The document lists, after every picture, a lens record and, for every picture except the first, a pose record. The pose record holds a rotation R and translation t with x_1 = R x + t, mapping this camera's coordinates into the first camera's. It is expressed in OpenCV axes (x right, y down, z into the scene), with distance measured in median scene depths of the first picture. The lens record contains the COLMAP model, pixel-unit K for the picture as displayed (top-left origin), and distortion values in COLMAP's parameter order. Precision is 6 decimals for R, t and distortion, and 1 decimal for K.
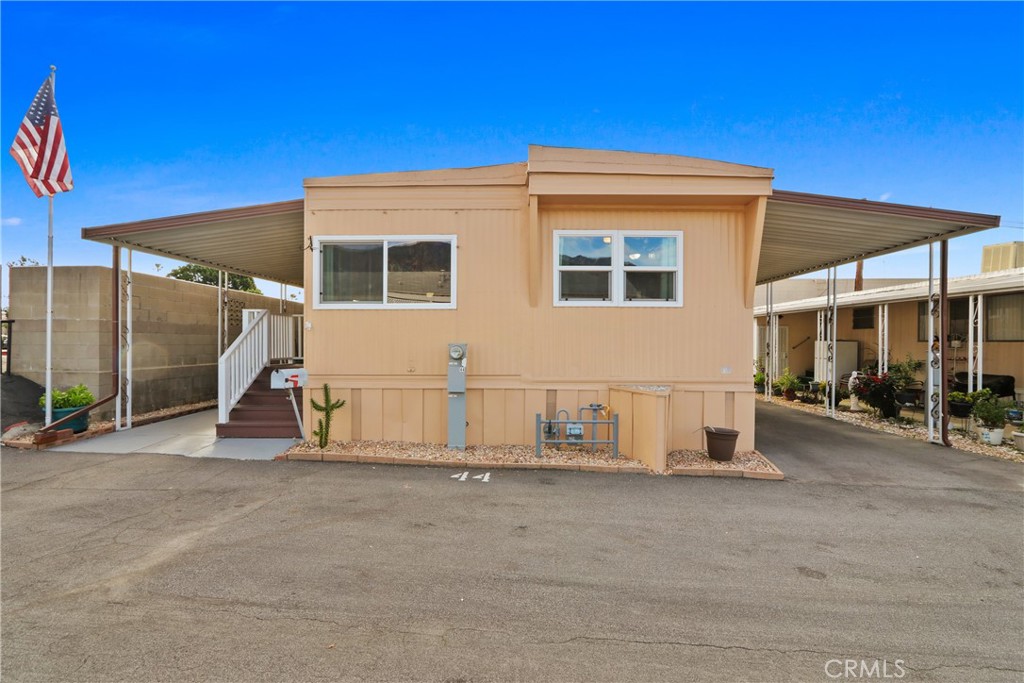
lens RADIAL K [[474.4, 0, 517.9], [0, 474.4, 344.0], [0, 0, 1]] dist [-0.014261, 0.001237]
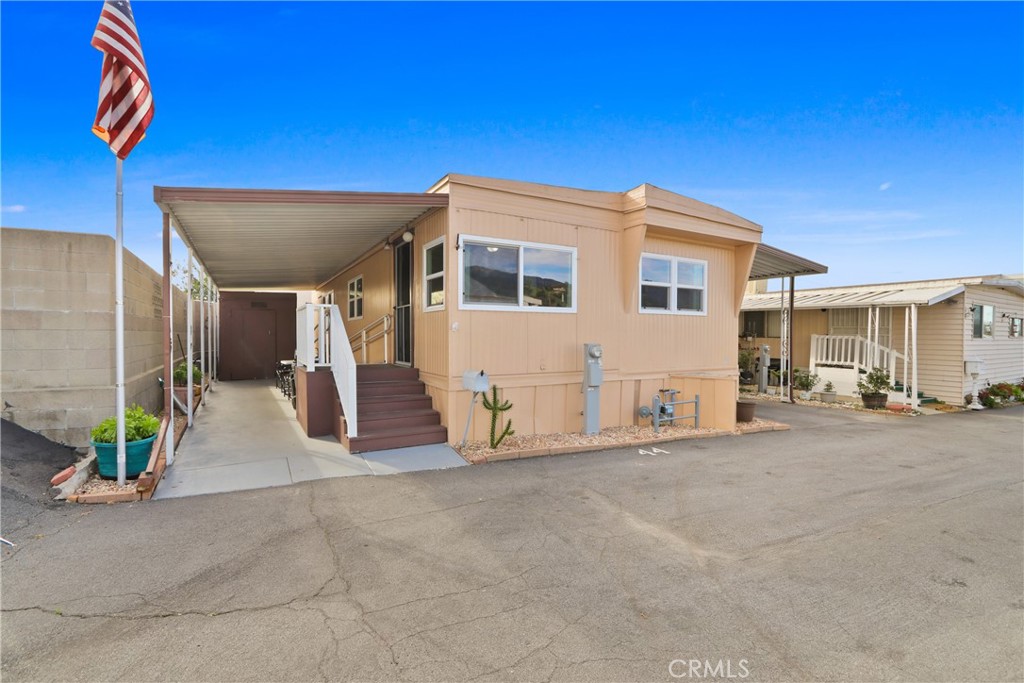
lens RADIAL K [[474.4, 0, 520.1], [0, 474.4, 345.7], [0, 0, 1]] dist [-0.014261, 0.001237]
pose [[0.856043, -0.011170, 0.516784, -0.862997], [-0.001668, 0.999702, 0.024370, -0.024391], [-0.516902, -0.021724, 0.855769, 0.098223]]
